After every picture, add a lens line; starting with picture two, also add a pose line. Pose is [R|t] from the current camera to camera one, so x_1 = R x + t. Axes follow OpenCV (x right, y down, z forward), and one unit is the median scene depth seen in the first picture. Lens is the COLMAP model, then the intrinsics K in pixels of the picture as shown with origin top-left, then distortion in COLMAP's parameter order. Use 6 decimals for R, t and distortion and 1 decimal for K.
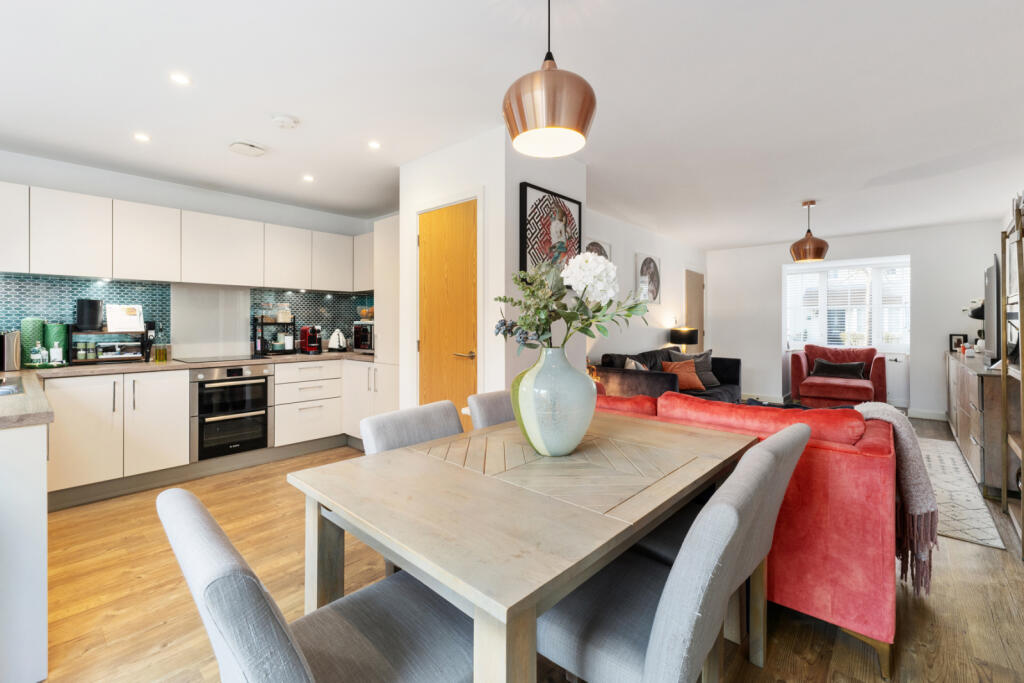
lens RADIAL K [[439.8, 0, 522.6], [0, 439.8, 321.2], [0, 0, 1]] dist [0.000731, -0.000076]
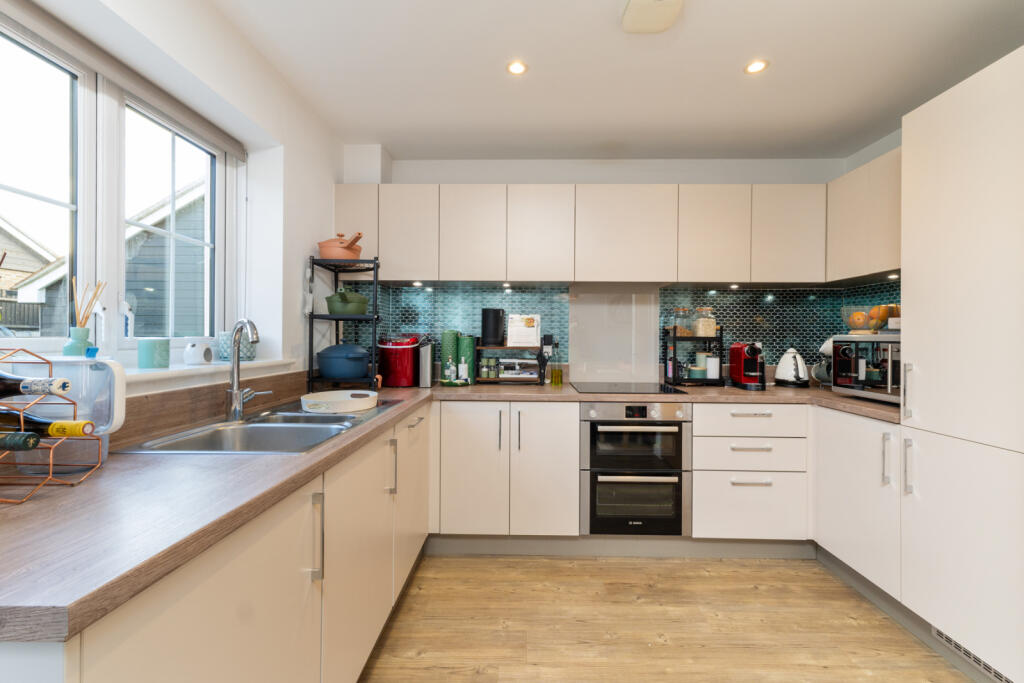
lens RADIAL K [[439.8, 0, 513.7], [0, 439.8, 340.2], [0, 0, 1]] dist [0.000731, -0.000076]
pose [[0.633002, 0.007024, -0.774118, -0.249760], [-0.003352, 0.999974, 0.006333, 0.005782], [0.774143, -0.001414, 0.633010, 0.421248]]
